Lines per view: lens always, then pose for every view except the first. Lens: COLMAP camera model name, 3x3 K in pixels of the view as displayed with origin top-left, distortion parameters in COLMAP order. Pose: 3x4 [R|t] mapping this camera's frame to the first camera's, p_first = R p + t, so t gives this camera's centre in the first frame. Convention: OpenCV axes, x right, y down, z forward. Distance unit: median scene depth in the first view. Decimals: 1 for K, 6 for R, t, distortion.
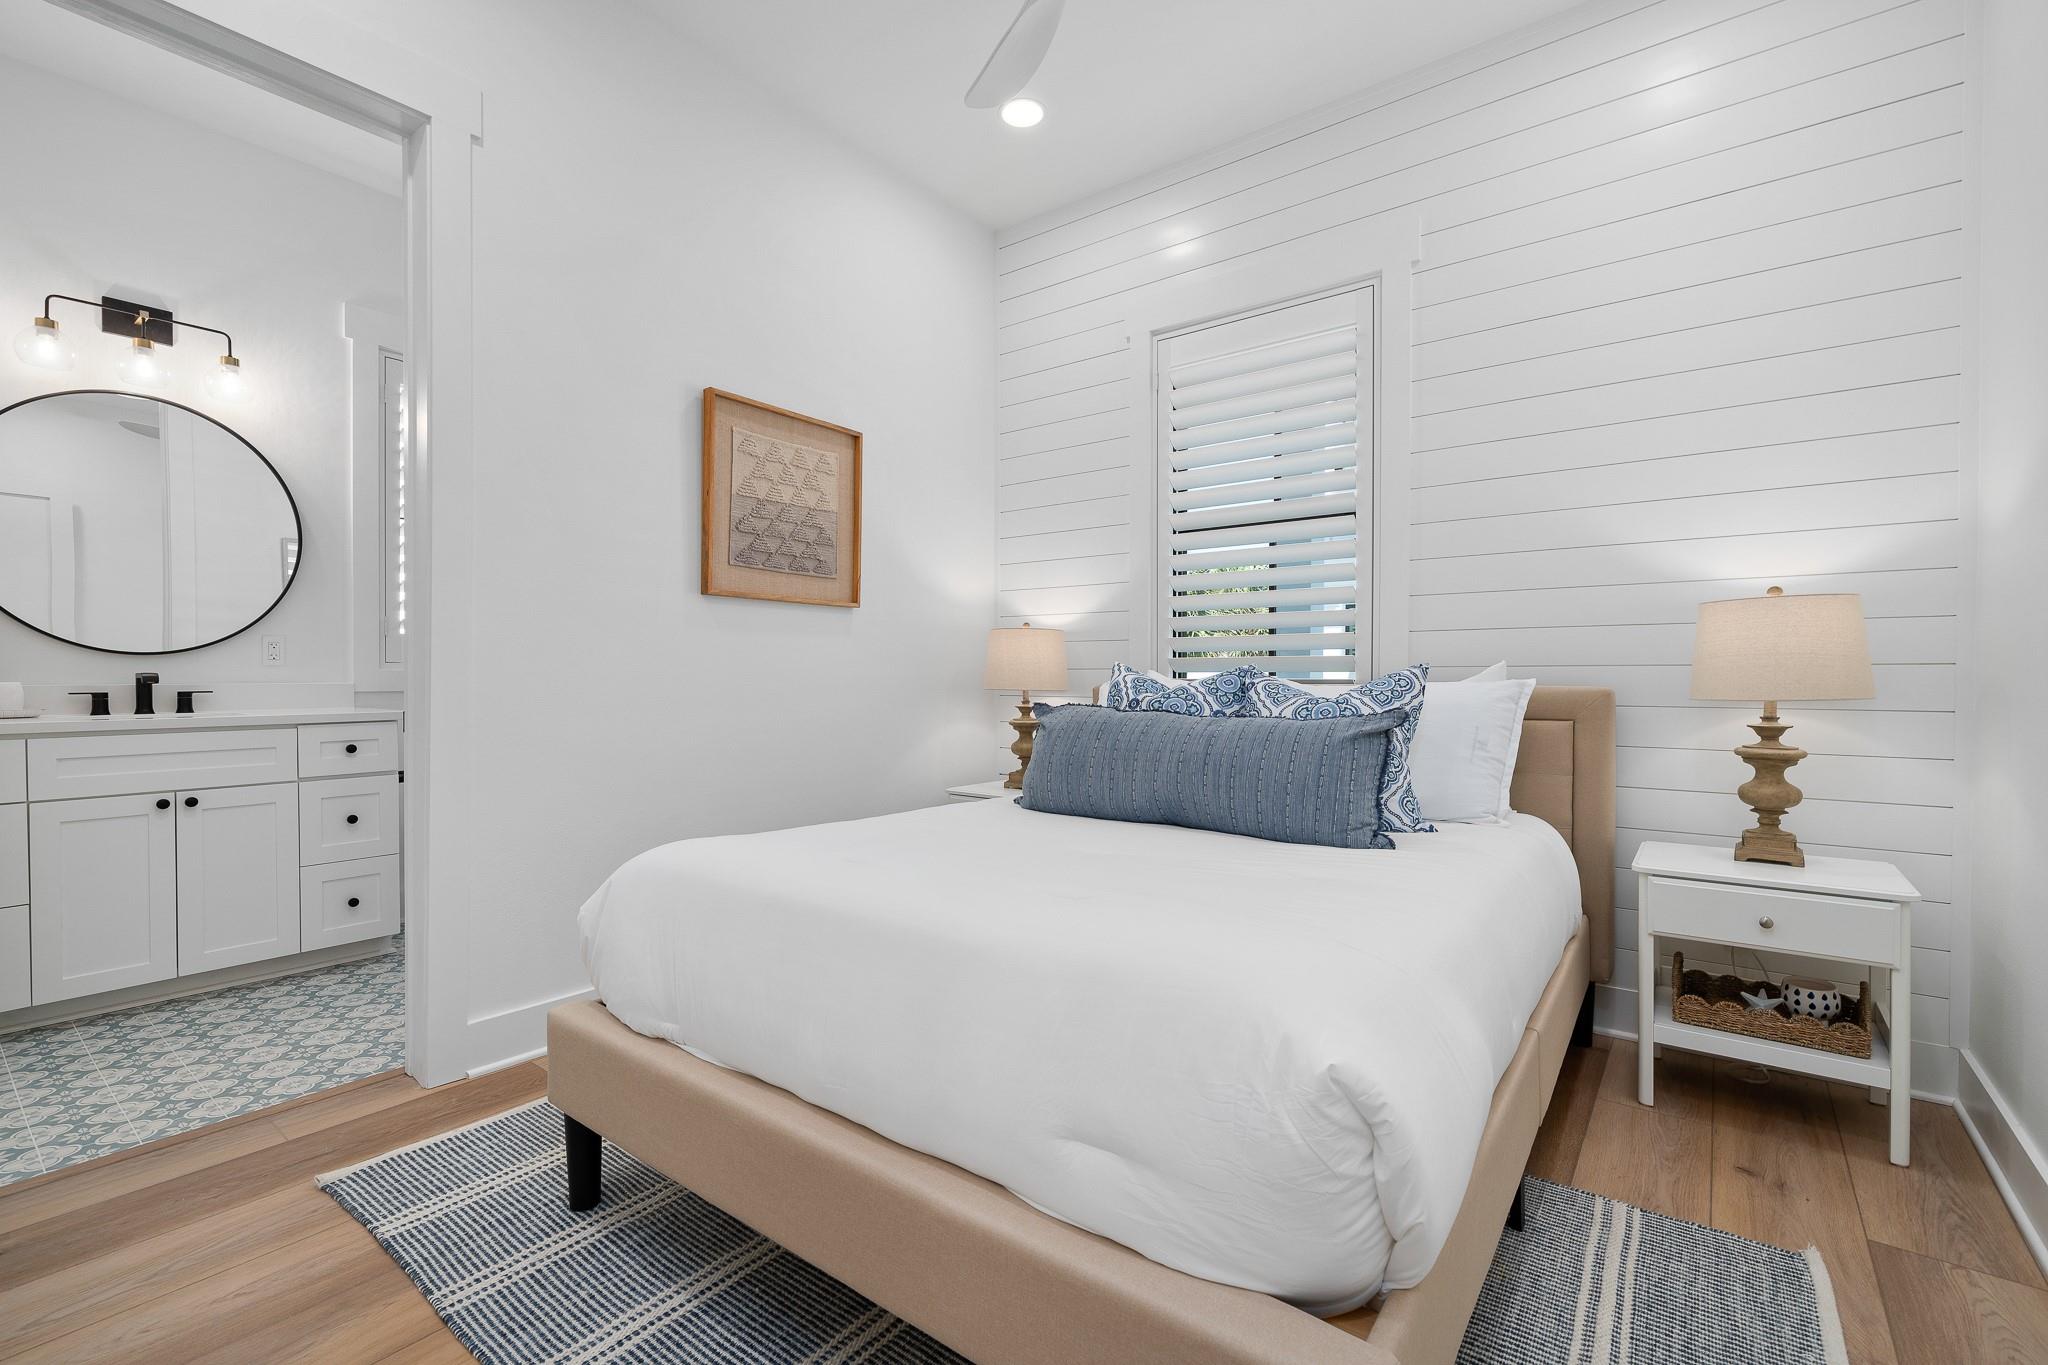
lens RADIAL K [[883.8, 0, 1022.4], [0, 883.8, 674.0], [0, 0, 1]] dist [-0.000144, 0.000026]
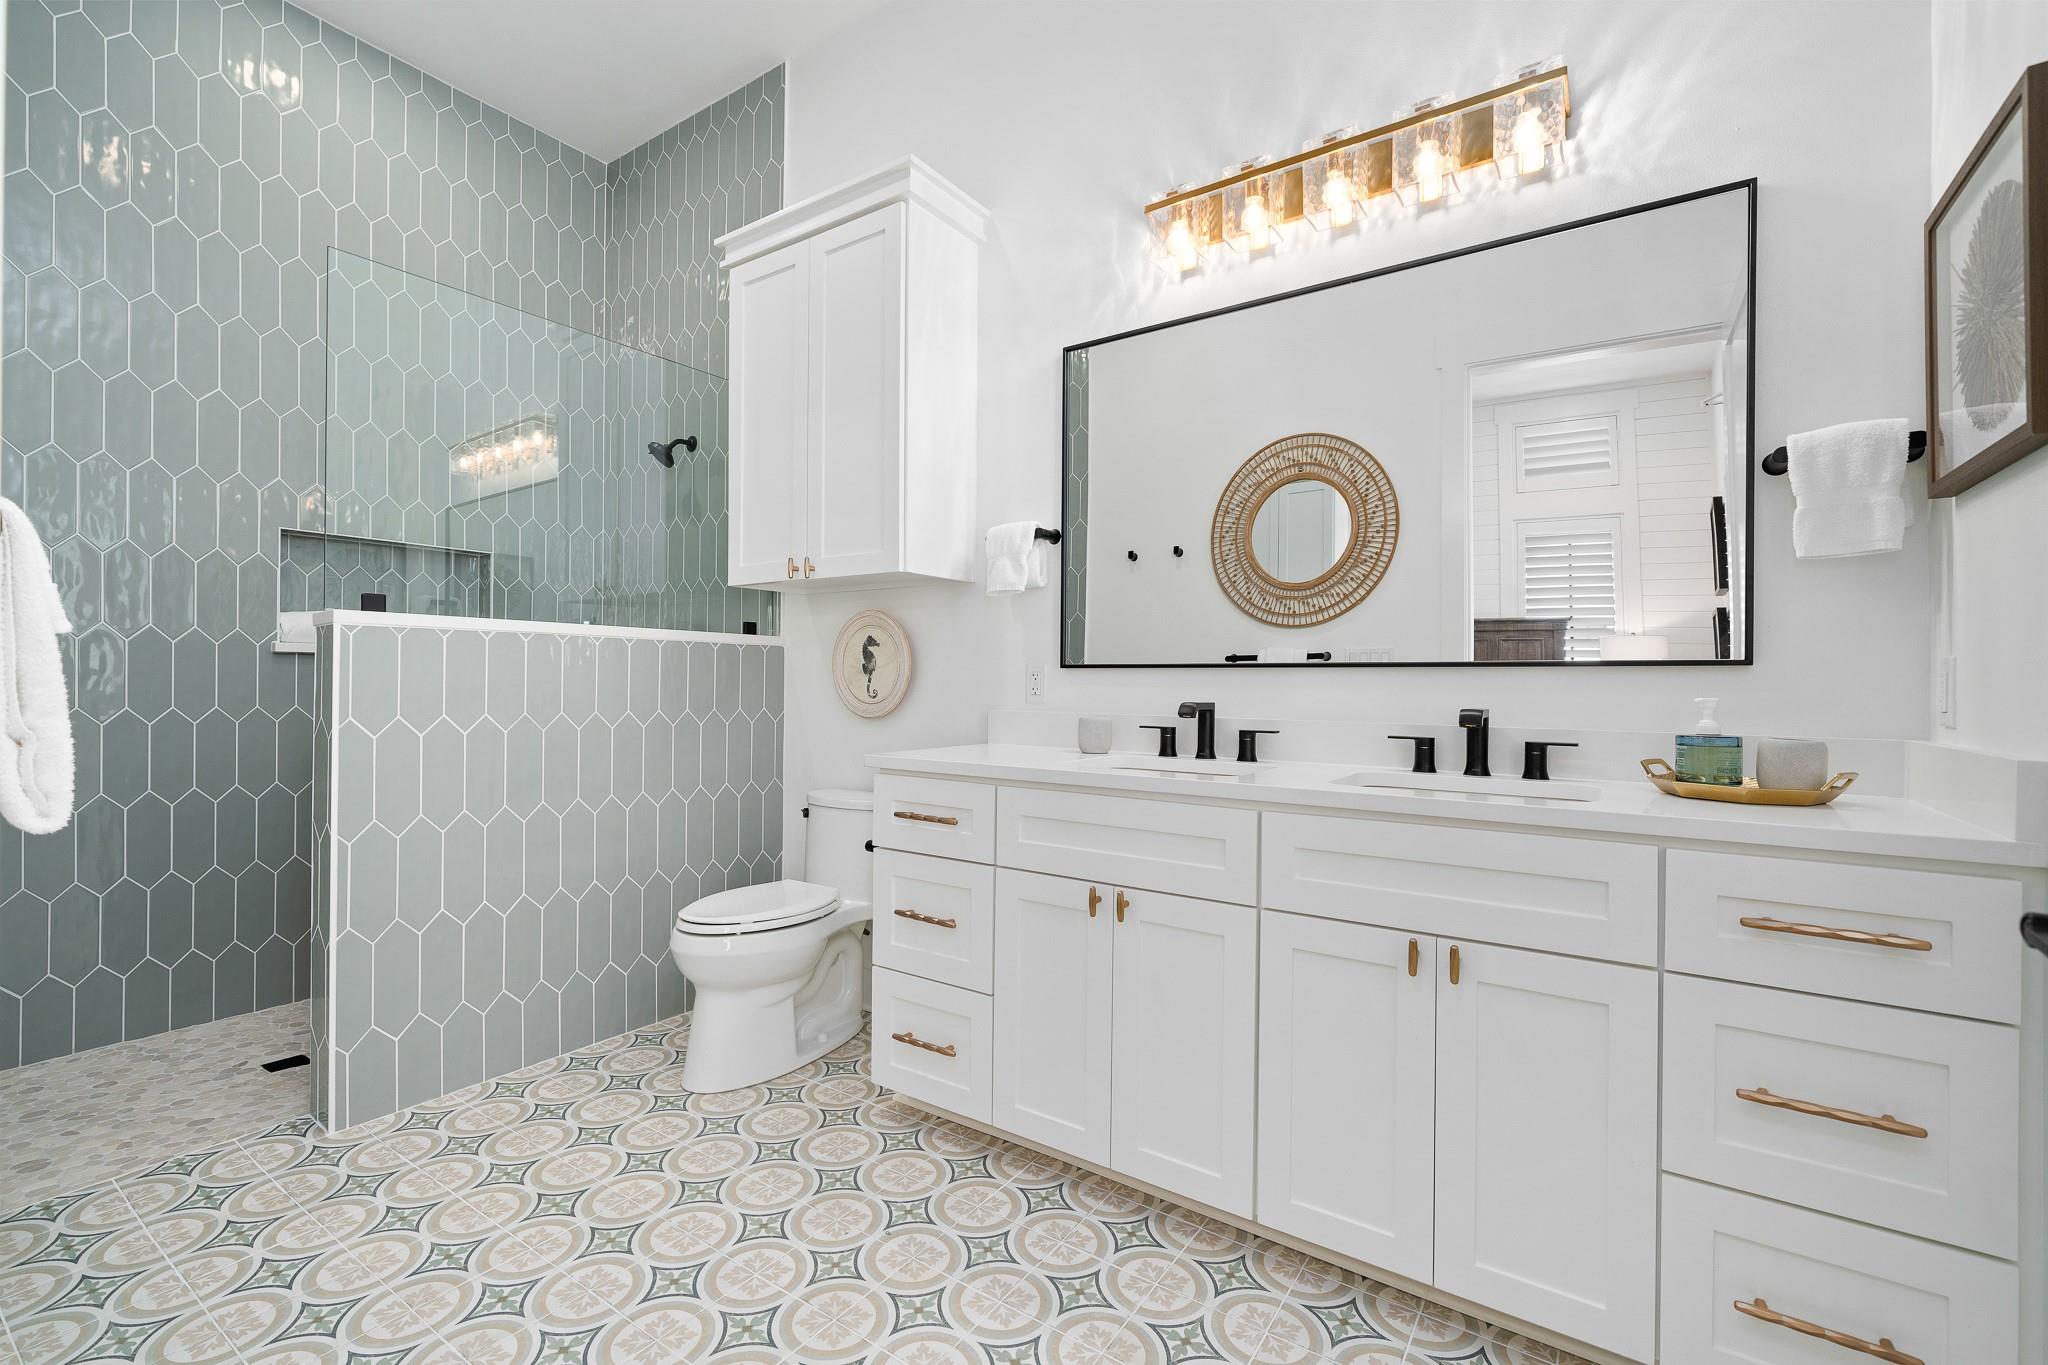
lens RADIAL K [[883.8, 0, 1022.6], [0, 883.8, 683.4], [0, 0, 1]] dist [-0.000144, 0.000026]
pose [[0.050291, -0.001841, -0.998733, -0.407028], [-0.016969, 0.999852, -0.002698, -0.011815], [0.998590, 0.017083, 0.050252, 0.664133]]
